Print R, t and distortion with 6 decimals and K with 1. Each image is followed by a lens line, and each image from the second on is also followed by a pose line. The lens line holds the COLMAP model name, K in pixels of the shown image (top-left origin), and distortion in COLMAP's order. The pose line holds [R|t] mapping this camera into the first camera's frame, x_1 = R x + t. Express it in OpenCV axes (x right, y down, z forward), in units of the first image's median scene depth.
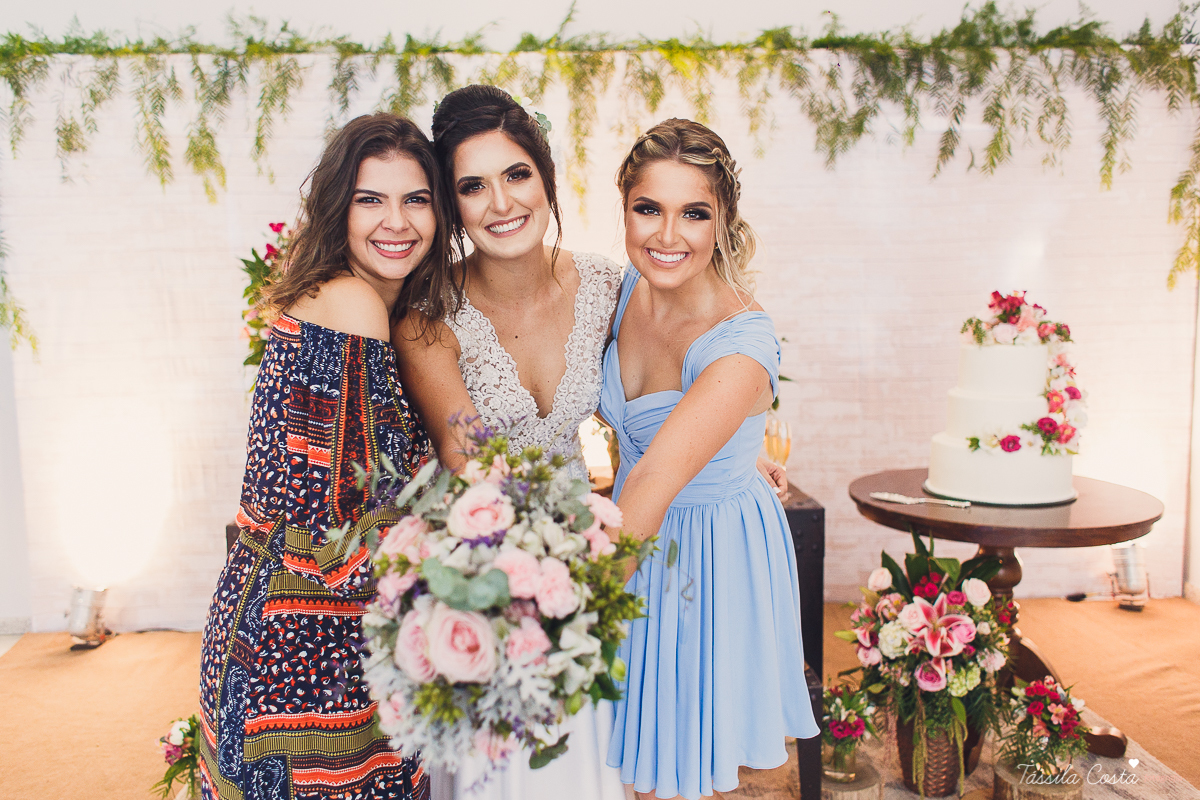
lens RADIAL K [[991.3, 0, 599.1], [0, 991.3, 404.0], [0, 0, 1]] dist [0.026055, -0.000921]
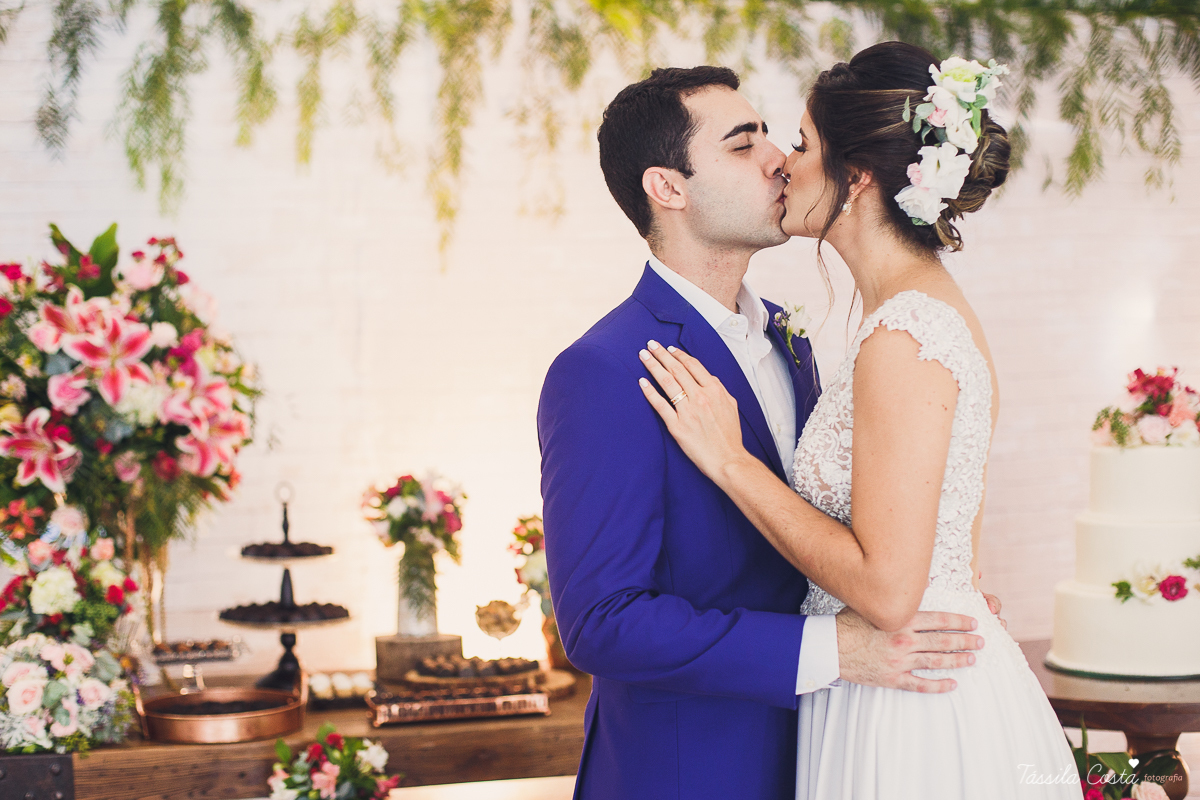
lens RADIAL K [[1903.6, 0, 594.5], [0, 1903.6, 401.3], [0, 0, 1]] dist [-0.128896, 0.062192]
pose [[0.982082, -0.008462, 0.188262, -0.159321], [0.027965, 0.994475, -0.101178, 0.022515], [-0.186366, 0.104630, 0.976893, -0.149116]]
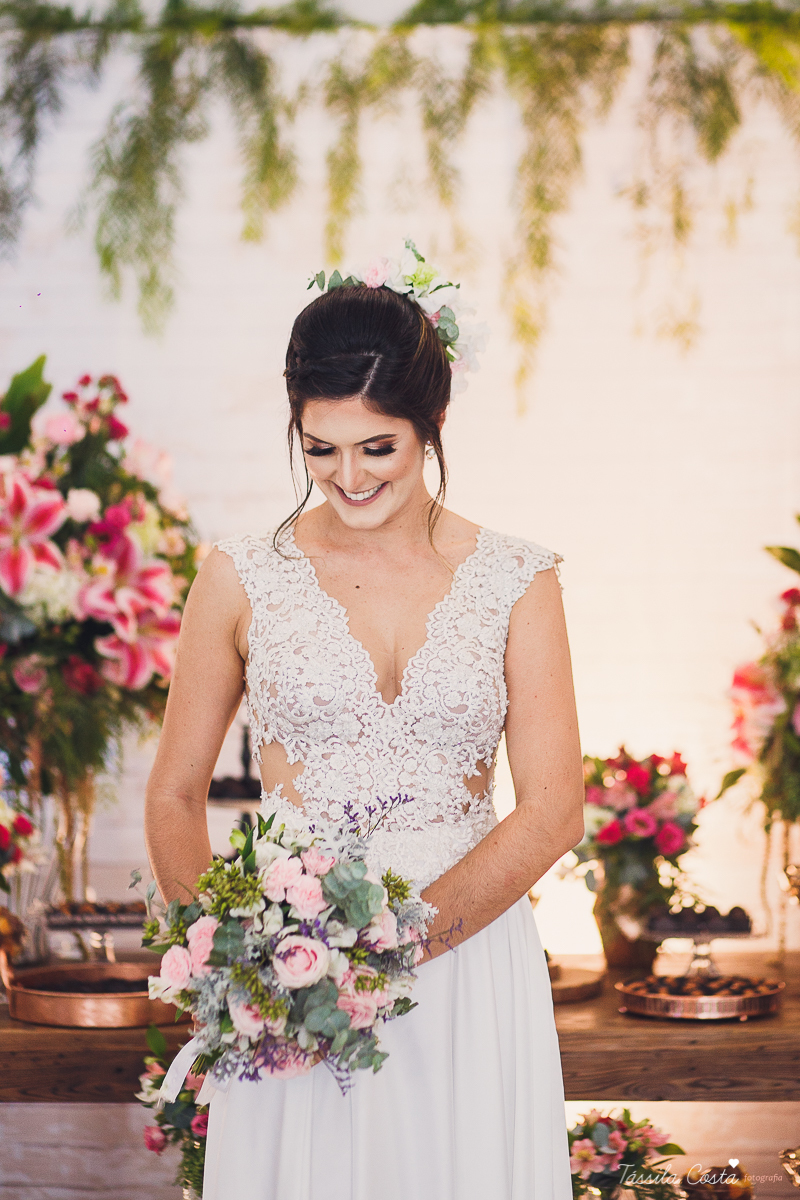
lens RADIAL K [[3241.2, 0, 400.2], [0, 3241.2, 599.2], [0, 0, 1]] dist [0.029086, -0.623795]
pose [[0.997063, 0.016466, -0.074791, 0.025951], [-0.022927, 0.996000, -0.086357, 0.029730], [0.073070, 0.087818, 0.993453, -0.427154]]
